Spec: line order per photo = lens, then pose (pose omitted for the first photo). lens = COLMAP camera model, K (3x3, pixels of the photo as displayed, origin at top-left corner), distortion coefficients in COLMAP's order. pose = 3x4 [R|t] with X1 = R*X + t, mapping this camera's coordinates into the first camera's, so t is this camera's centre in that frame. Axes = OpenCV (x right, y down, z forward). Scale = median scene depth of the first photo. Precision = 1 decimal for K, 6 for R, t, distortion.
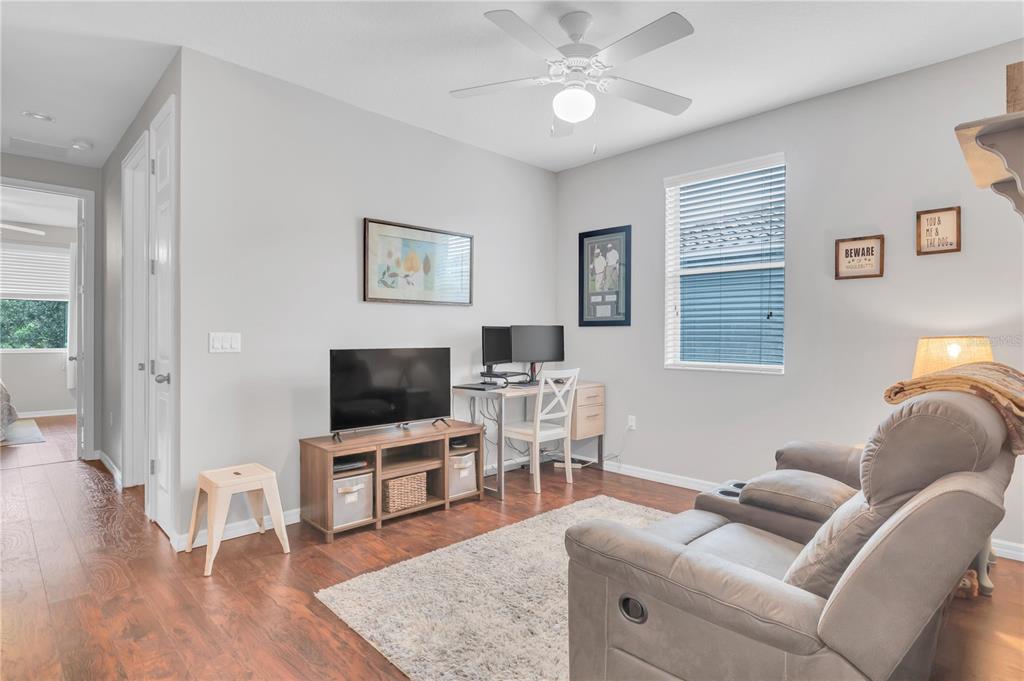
lens RADIAL K [[511.6, 0, 510.9], [0, 511.6, 340.4], [0, 0, 1]] dist [-0.008132, -0.001463]
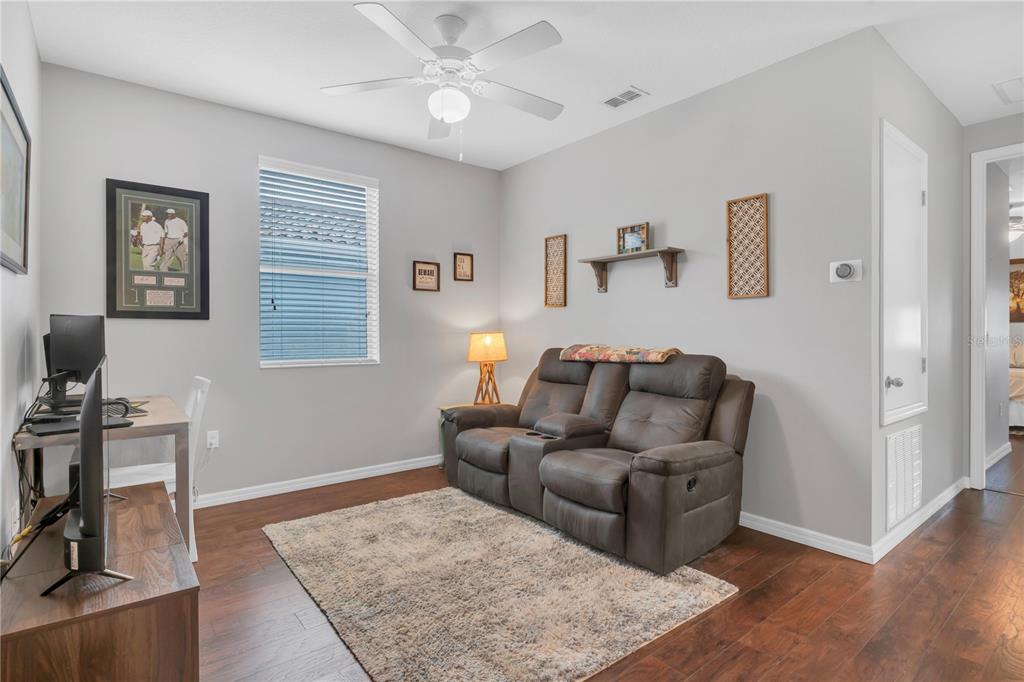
lens RADIAL K [[511.6, 0, 511.0], [0, 511.6, 335.5], [0, 0, 1]] dist [-0.008132, -0.001463]
pose [[0.122657, -0.015225, 0.992332, -0.493749], [0.002552, 0.999884, 0.015026, -0.013870], [-0.992446, 0.000689, 0.122681, 0.423207]]
